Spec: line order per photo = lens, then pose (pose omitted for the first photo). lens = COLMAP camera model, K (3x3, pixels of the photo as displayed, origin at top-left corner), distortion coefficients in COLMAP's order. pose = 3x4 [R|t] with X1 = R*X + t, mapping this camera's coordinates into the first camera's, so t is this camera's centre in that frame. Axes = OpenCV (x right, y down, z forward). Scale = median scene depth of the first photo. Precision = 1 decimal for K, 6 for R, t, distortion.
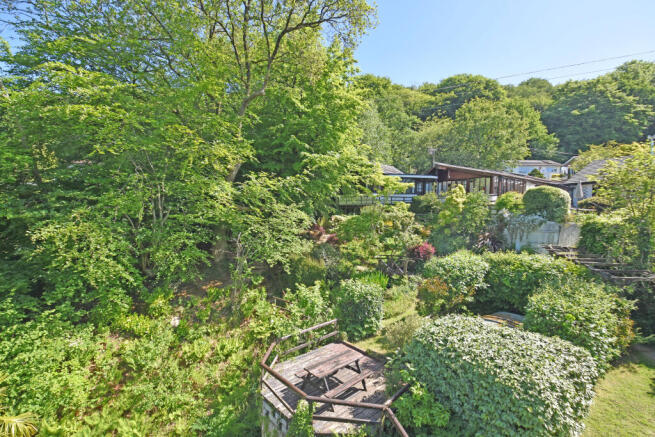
lens RADIAL K [[287.3, 0, 327.8], [0, 287.3, 215.8], [0, 0, 1]] dist [0.004009, -0.000643]
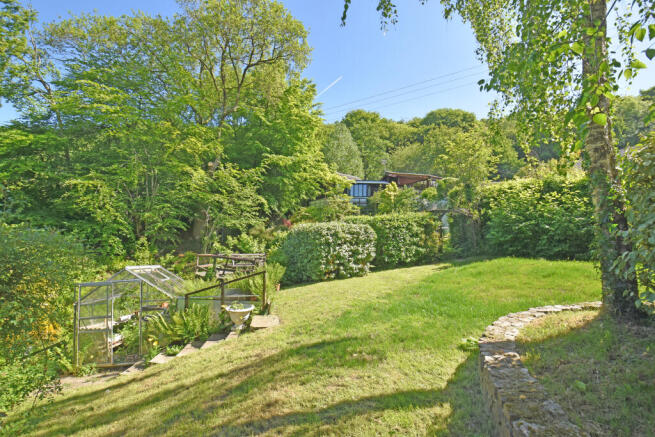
lens RADIAL K [[287.3, 0, 327.9], [0, 287.3, 217.8], [0, 0, 1]] dist [0.004009, -0.000643]
pose [[0.999883, 0.002992, -0.015002, 0.210101], [-0.004589, 0.994187, -0.107569, 0.197980], [0.014593, 0.107625, 0.994084, -0.251803]]
